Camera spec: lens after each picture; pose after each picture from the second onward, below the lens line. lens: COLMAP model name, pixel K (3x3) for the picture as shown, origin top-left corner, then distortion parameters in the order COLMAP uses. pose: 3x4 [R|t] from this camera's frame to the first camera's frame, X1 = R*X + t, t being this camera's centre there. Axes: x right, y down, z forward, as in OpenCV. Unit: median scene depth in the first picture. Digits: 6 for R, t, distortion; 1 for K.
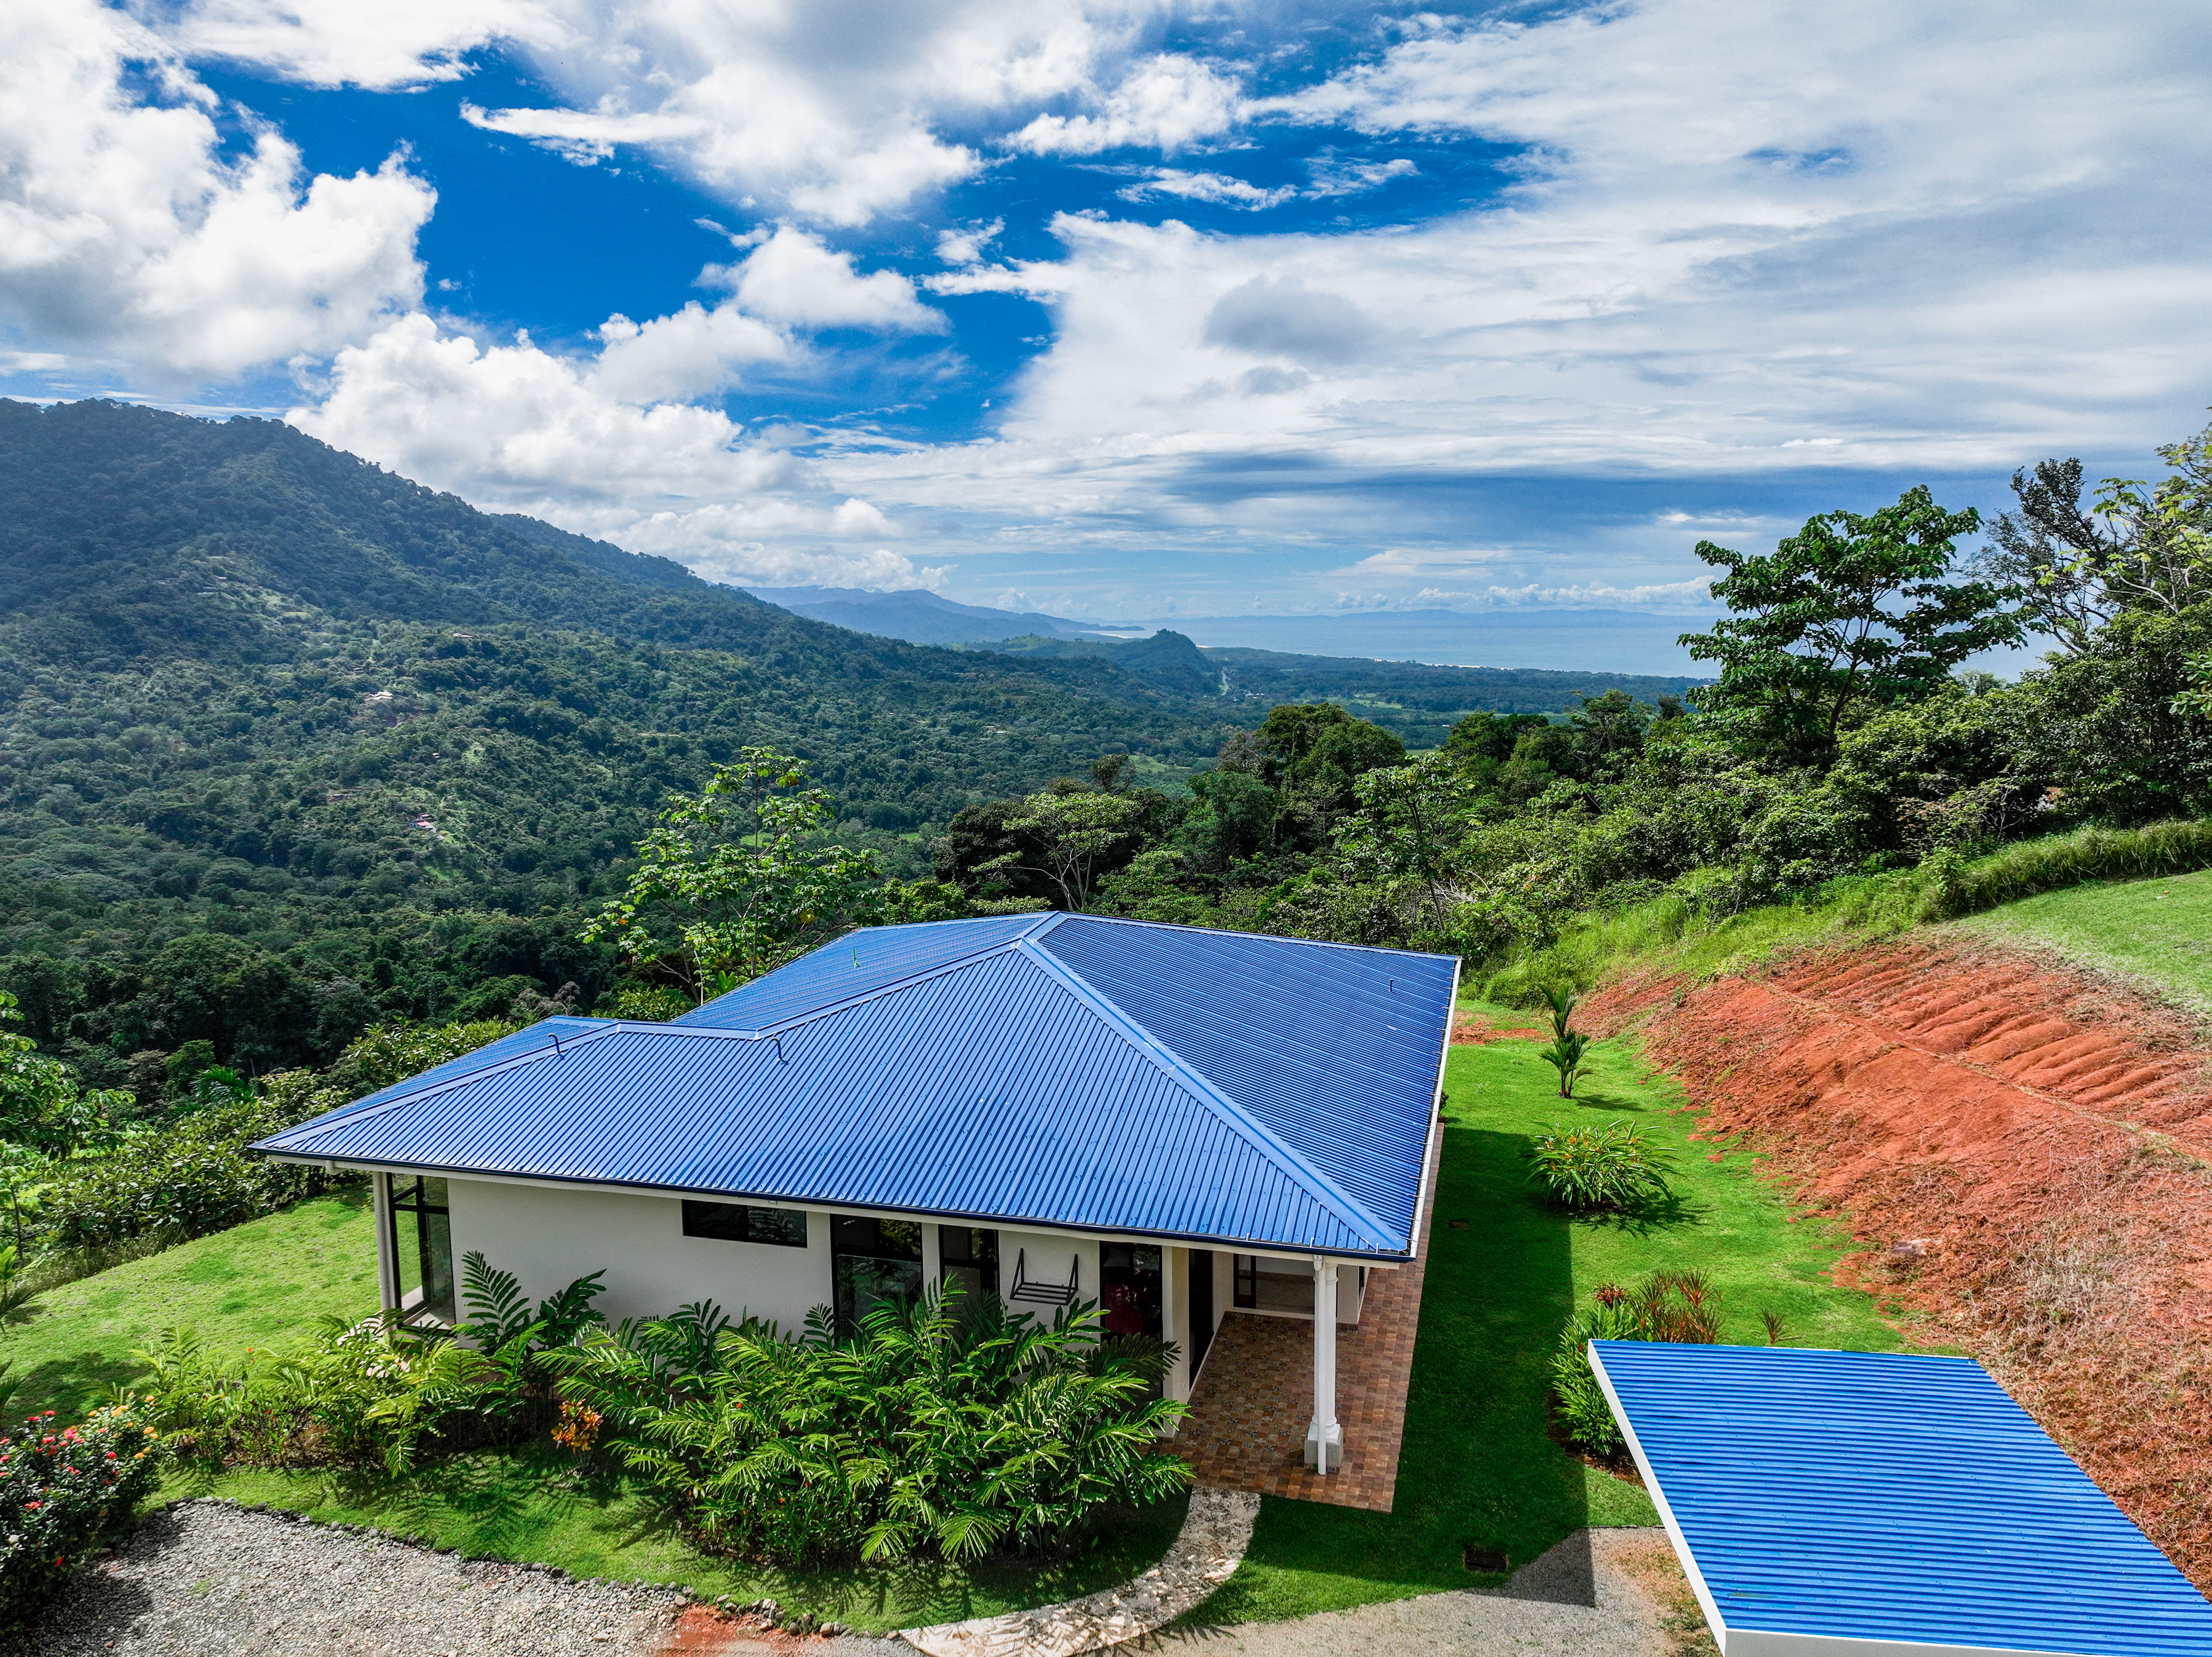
lens RADIAL K [[1539.7, 0, 1106.0], [0, 1539.7, 828.5], [0, 0, 1]] dist [0.009262, 0.019550]
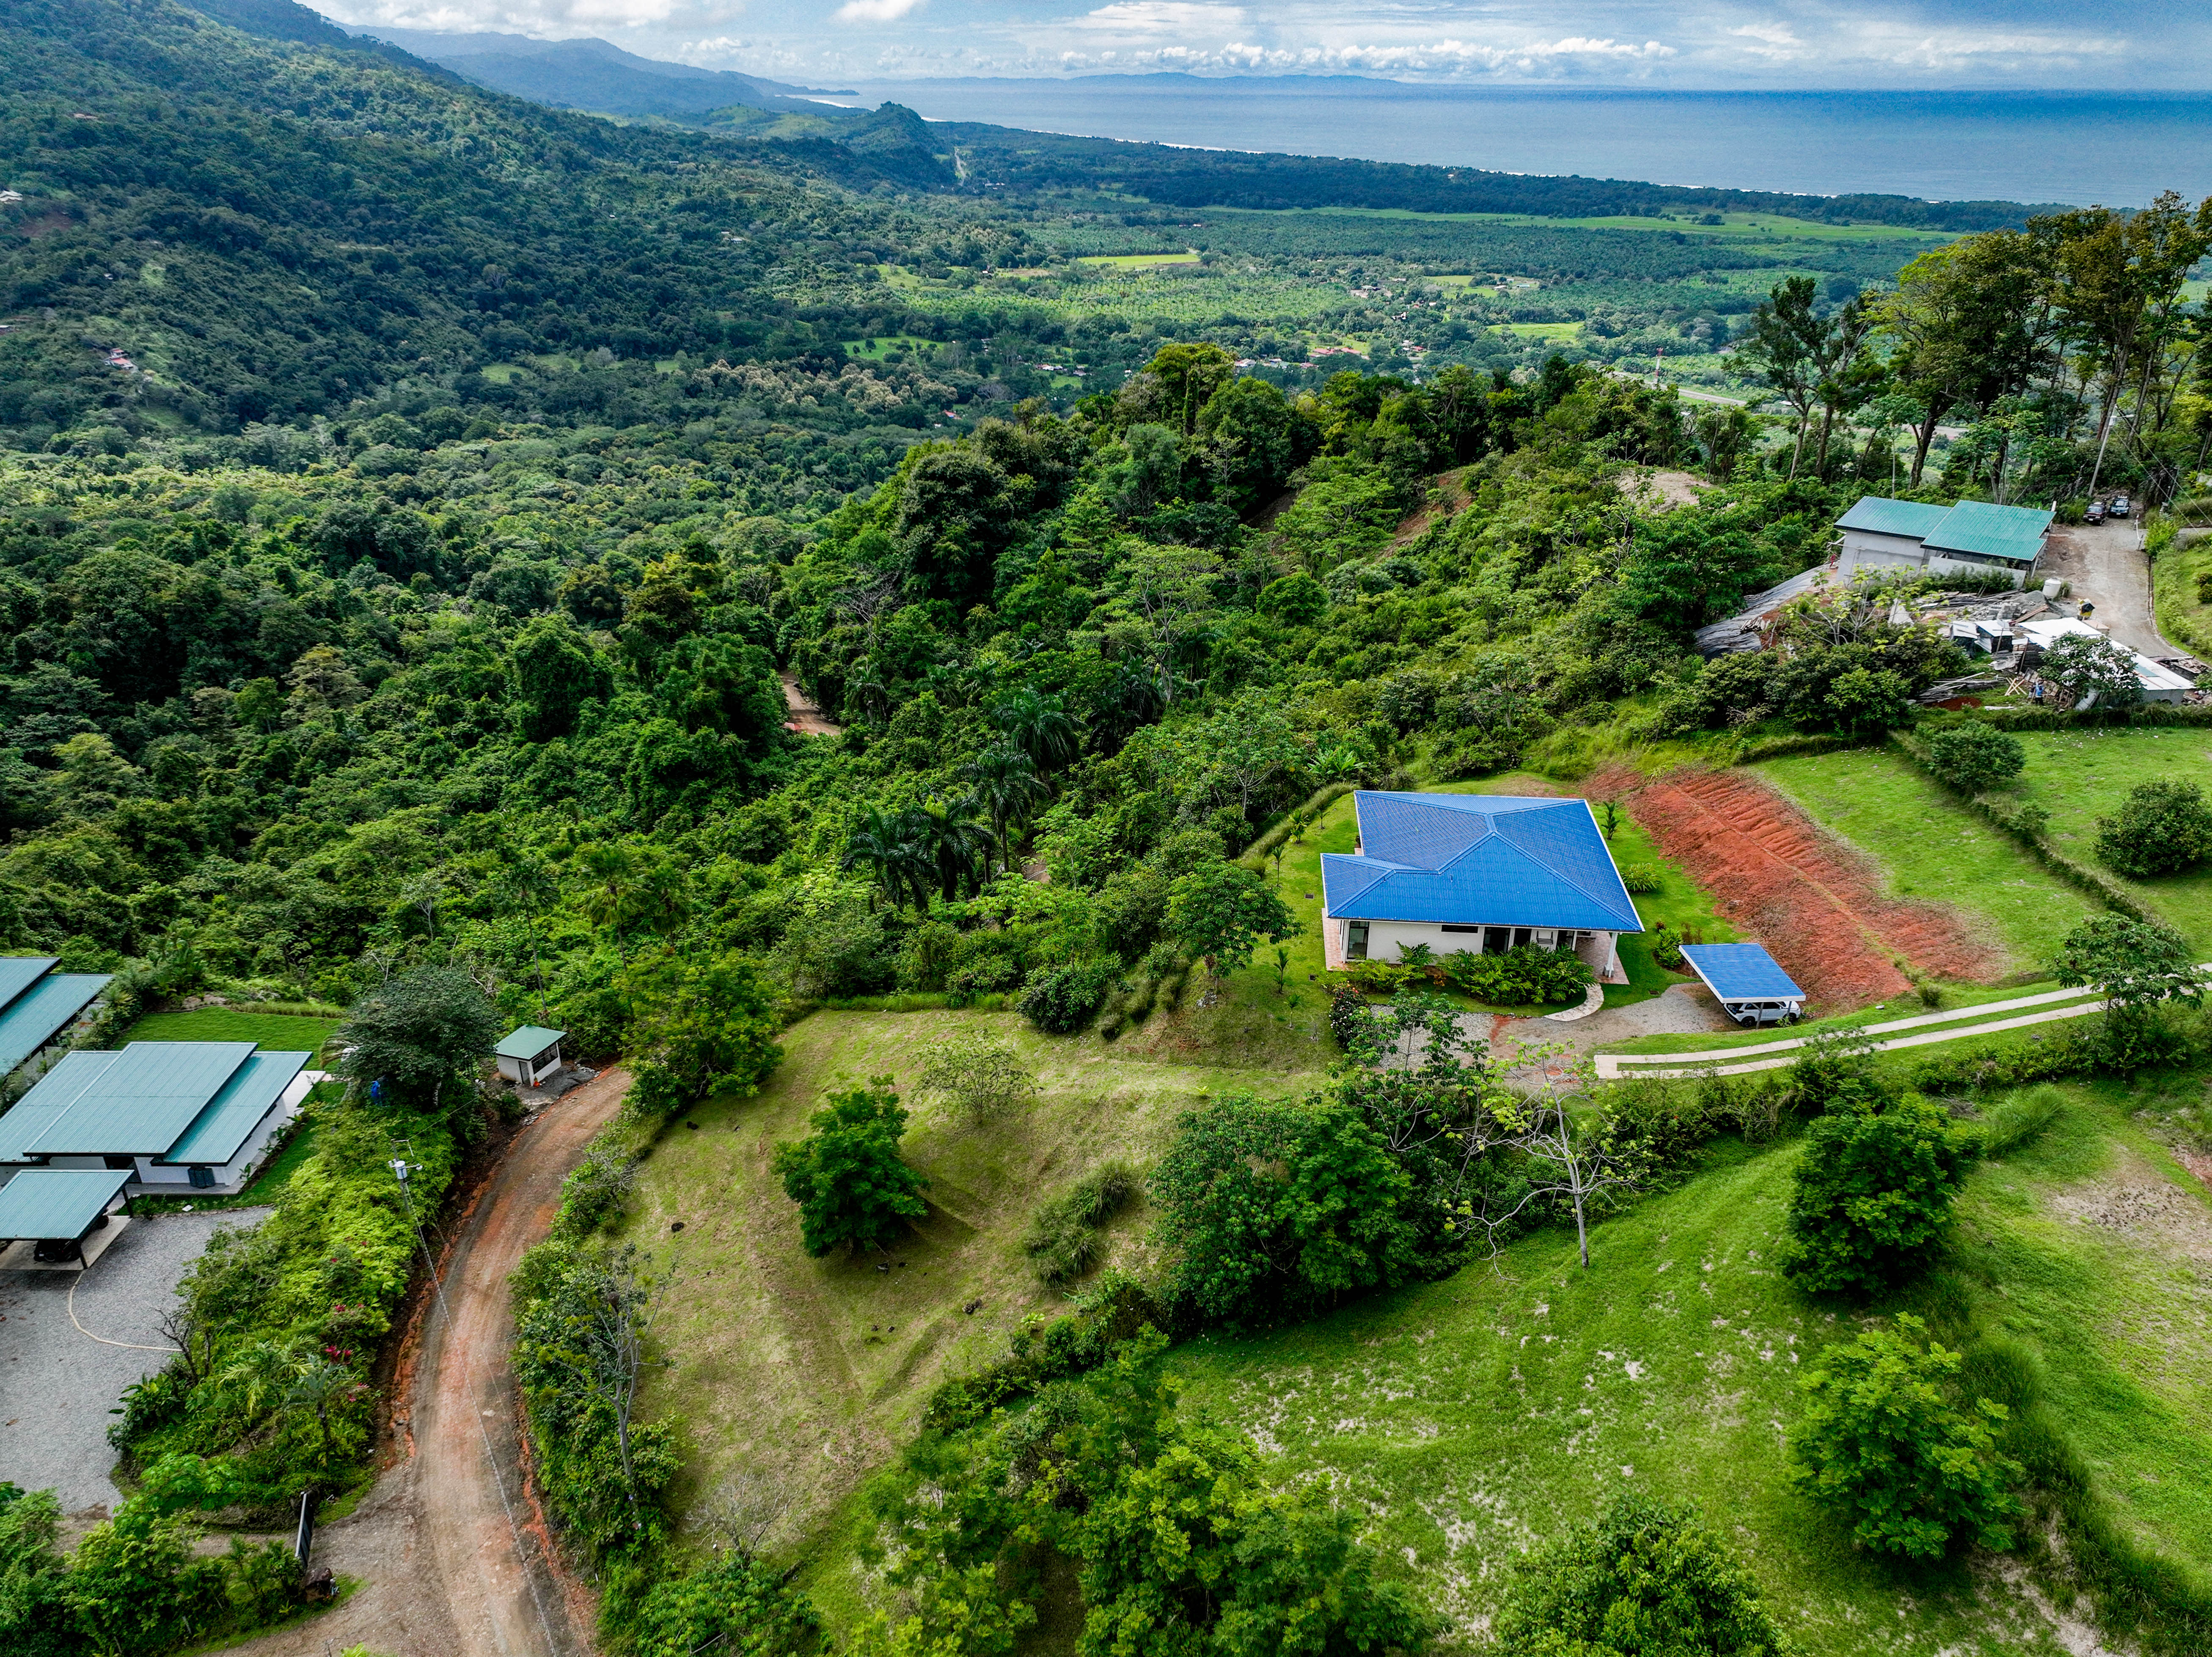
lens RADIAL K [[1569.7, 0, 1118.1], [0, 1569.7, 781.8], [0, 0, 1]] dist [0.006129, 0.037567]
pose [[0.984220, -0.054765, 0.168264, -0.111836], [0.005290, 0.959583, 0.281375, -0.077820], [-0.176873, -0.276045, 0.944730, -0.158827]]
